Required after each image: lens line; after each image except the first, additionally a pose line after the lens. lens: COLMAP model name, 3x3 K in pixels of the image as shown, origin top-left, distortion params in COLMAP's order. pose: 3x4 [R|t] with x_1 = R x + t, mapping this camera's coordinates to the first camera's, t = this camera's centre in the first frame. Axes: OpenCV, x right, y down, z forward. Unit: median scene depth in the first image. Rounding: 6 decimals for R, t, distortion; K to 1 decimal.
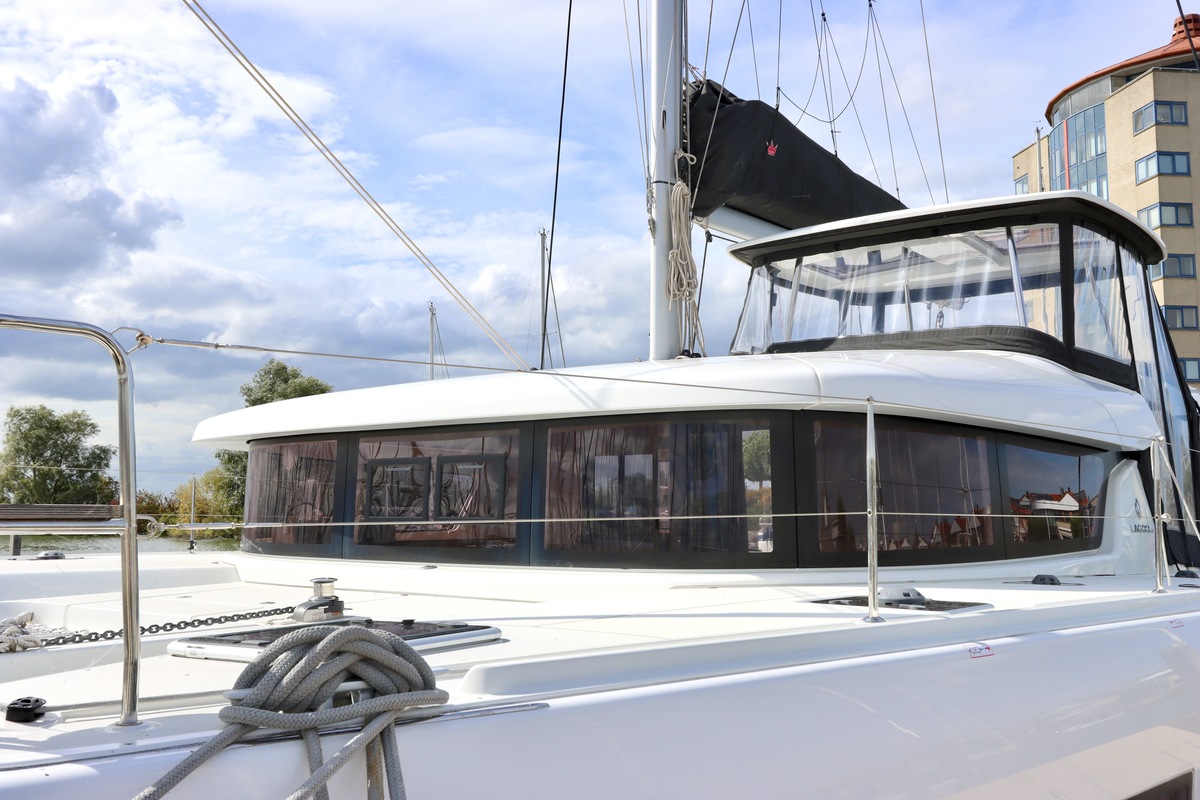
lens RADIAL K [[1152.1, 0, 600.0], [0, 1152.1, 400.0], [0, 0, 1]] dist [0.005937, 0.001486]
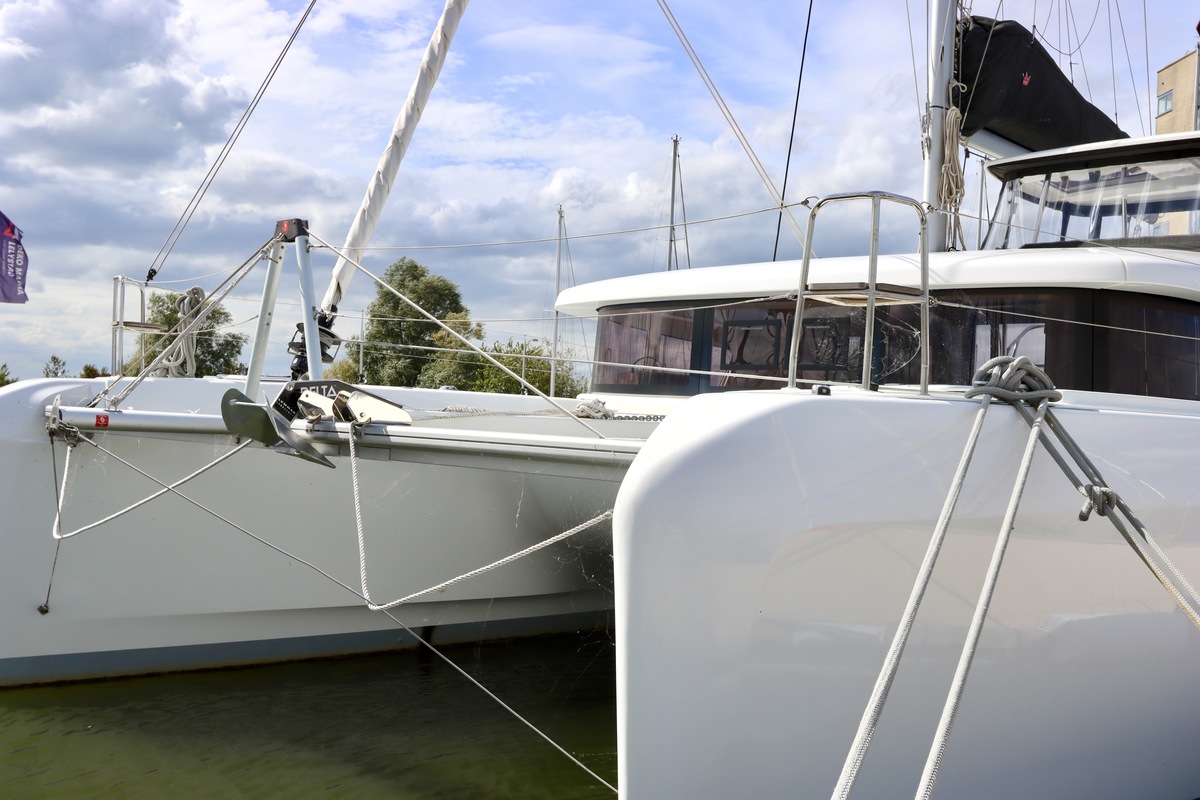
lens RADIAL K [[1191.7, 0, 599.1], [0, 1191.7, 376.2], [0, 0, 1]] dist [0.005115, 0.008792]
pose [[0.998864, 0.034499, -0.032871, -0.093148], [-0.032683, 0.997991, 0.054270, 0.012776], [0.034677, -0.053134, 0.997985, -0.097414]]
